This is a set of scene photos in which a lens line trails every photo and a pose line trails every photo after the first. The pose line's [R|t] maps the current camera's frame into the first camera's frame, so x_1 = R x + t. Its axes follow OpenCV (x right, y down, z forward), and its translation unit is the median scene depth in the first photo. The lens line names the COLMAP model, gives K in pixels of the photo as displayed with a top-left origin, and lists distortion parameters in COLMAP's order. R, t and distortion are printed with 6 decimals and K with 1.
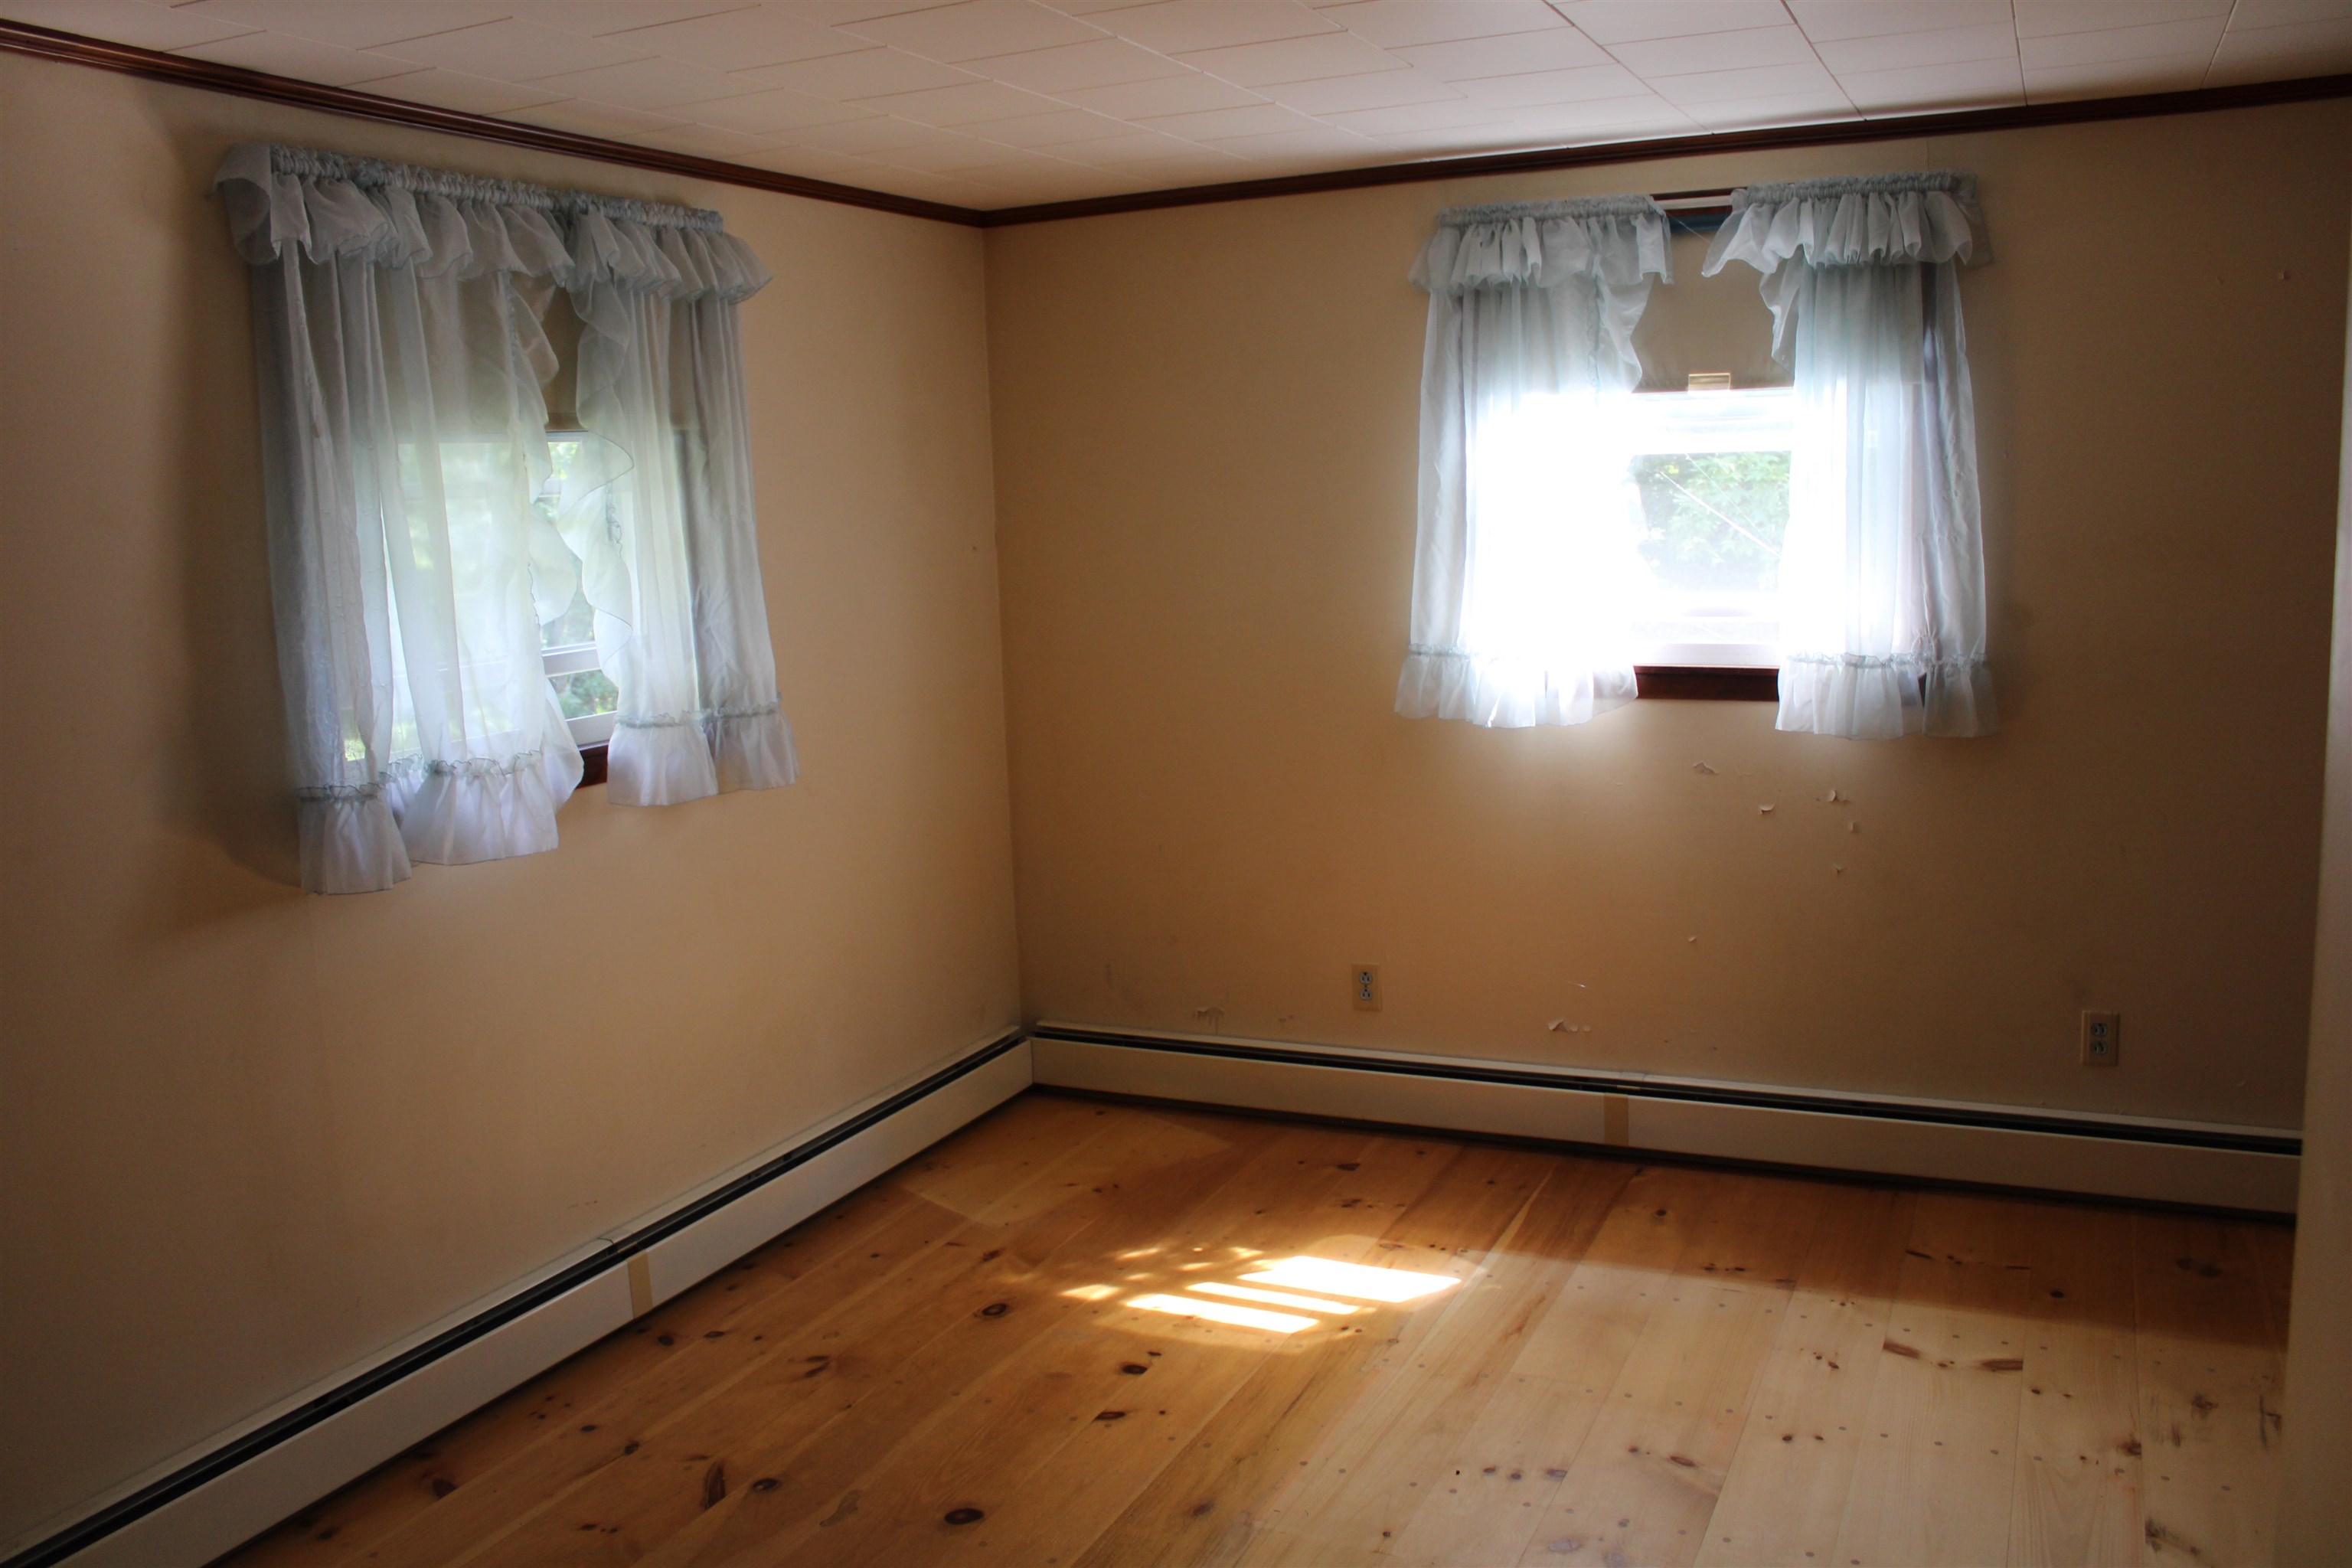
lens RADIAL K [[1945.8, 0, 1172.3], [0, 1945.8, 795.9], [0, 0, 1]] dist [-0.161450, 0.145238]
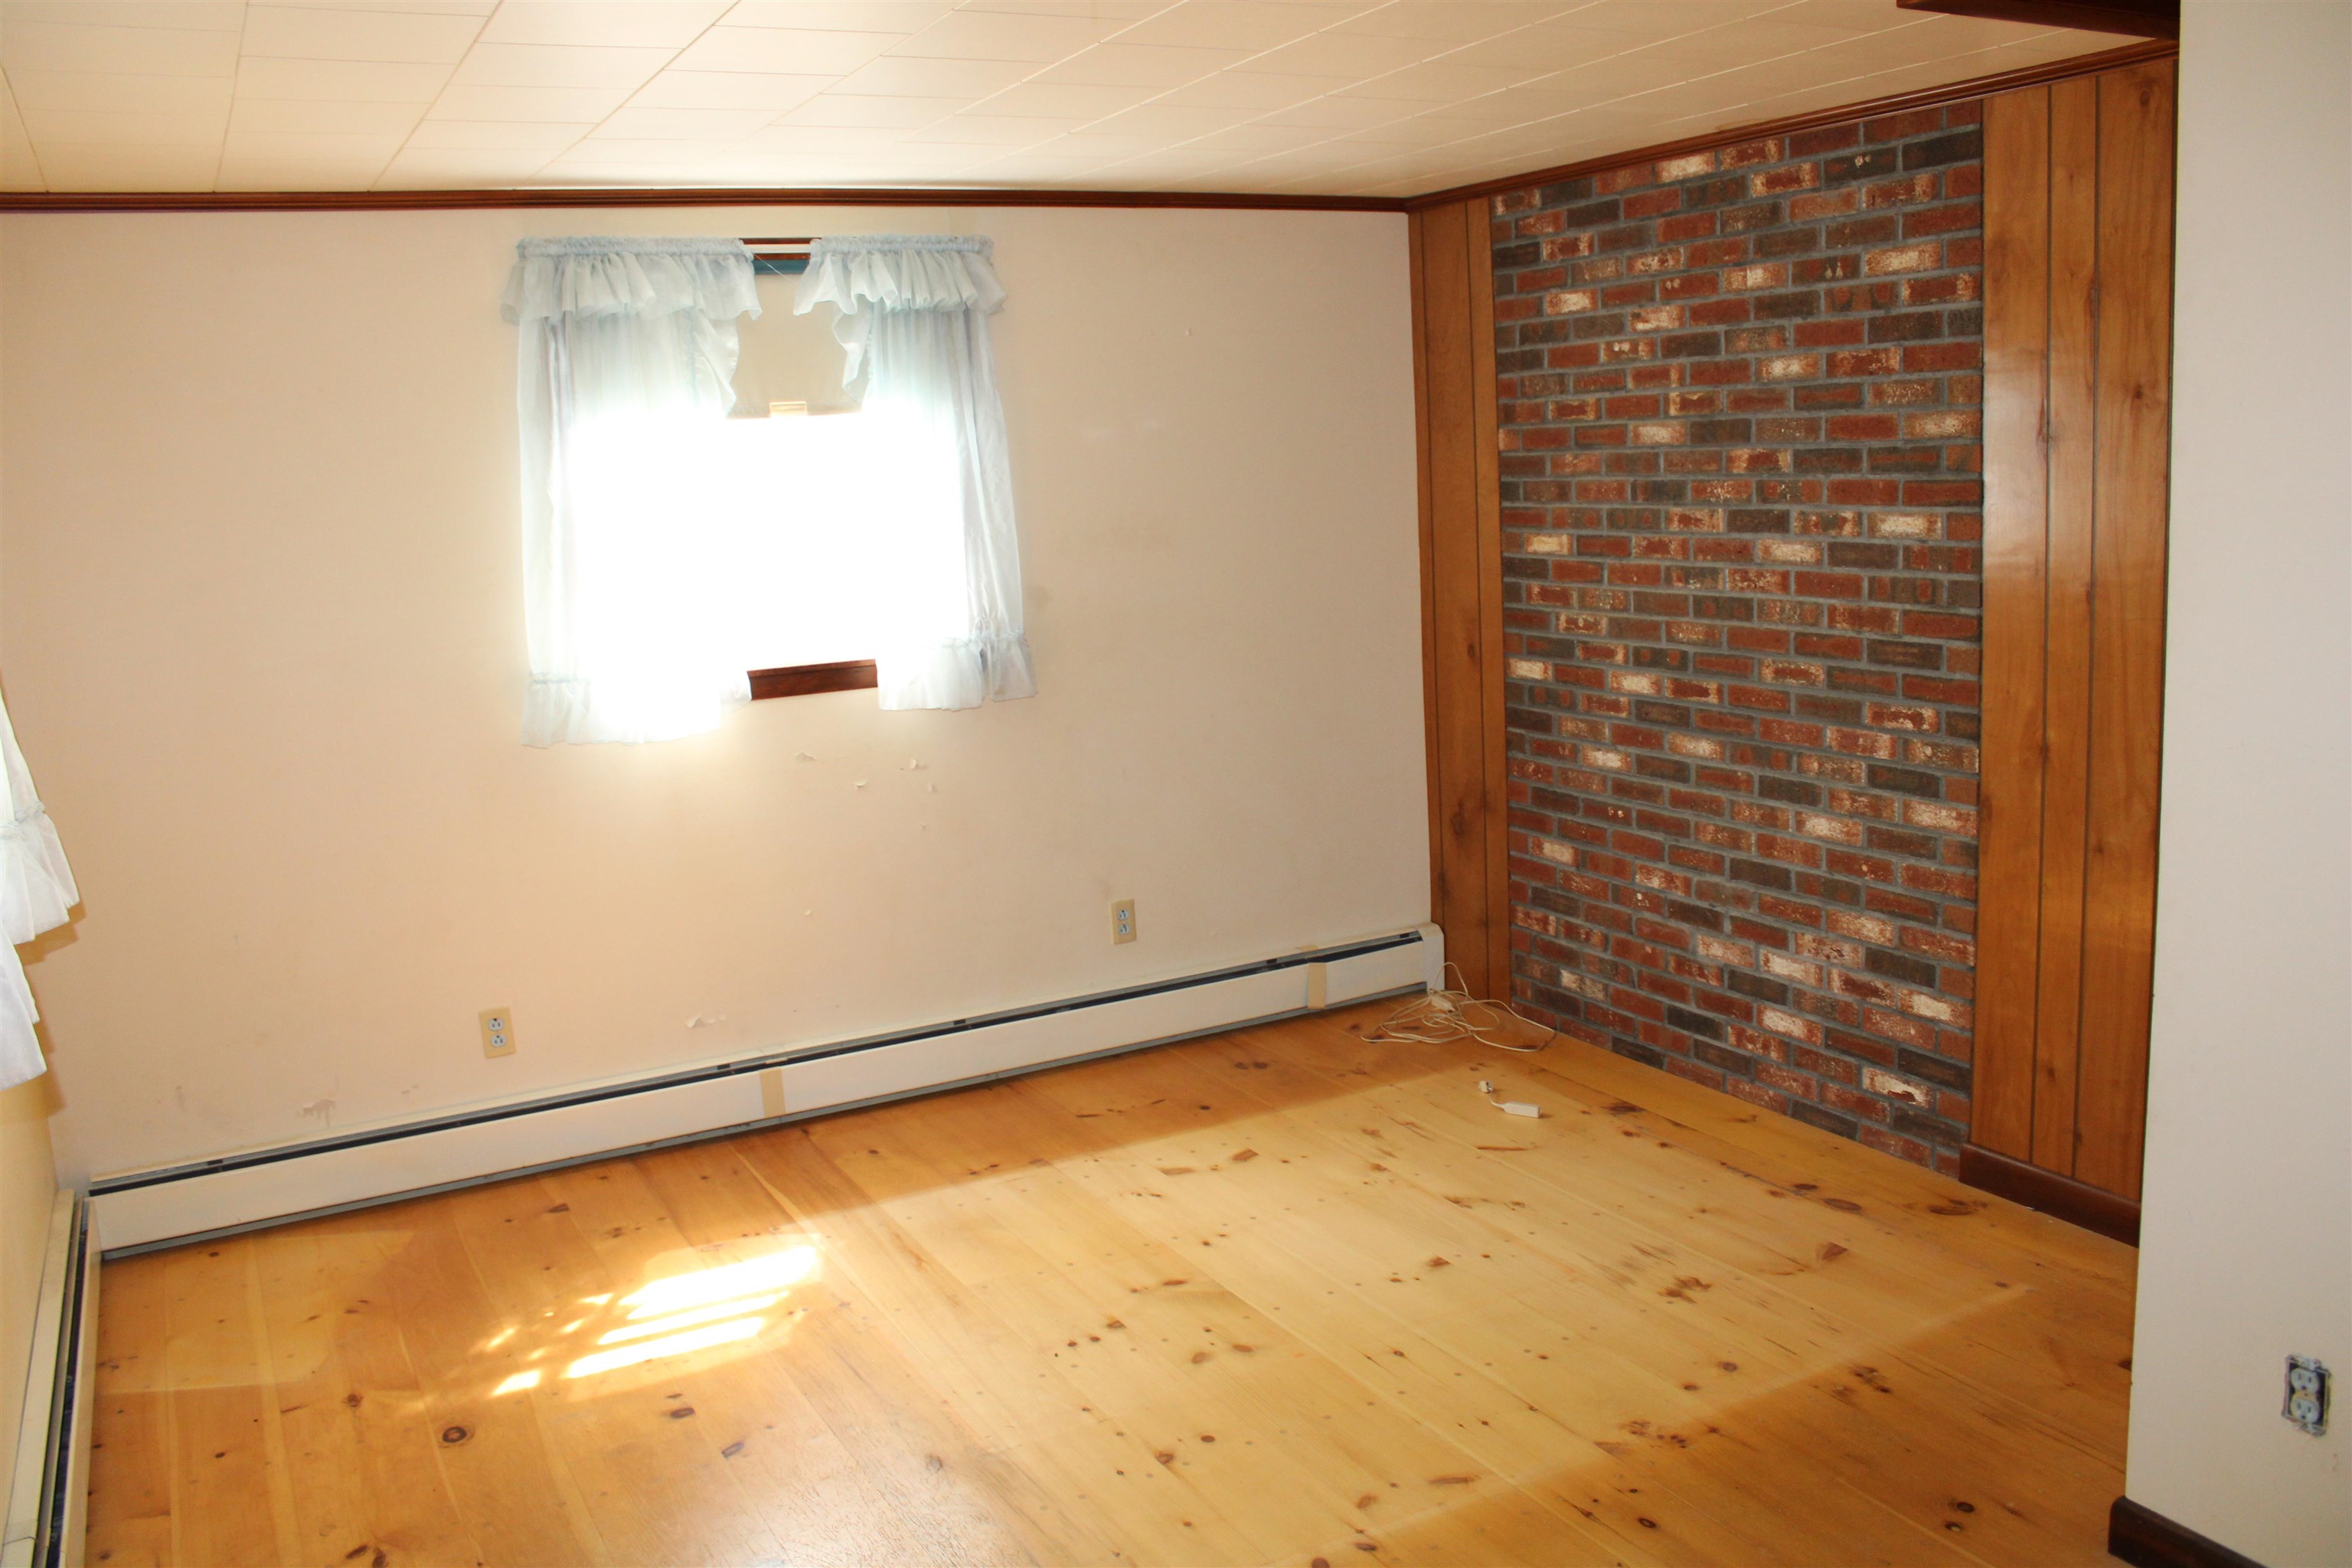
lens RADIAL K [[1945.8, 0, 1172.3], [0, 1945.8, 795.9], [0, 0, 1]] dist [-0.161450, 0.145238]
pose [[0.596142, -0.136203, 0.791241, -0.516244], [0.157924, 0.986145, 0.050769, -0.016341], [-0.787194, 0.094691, 0.609393, 0.165491]]
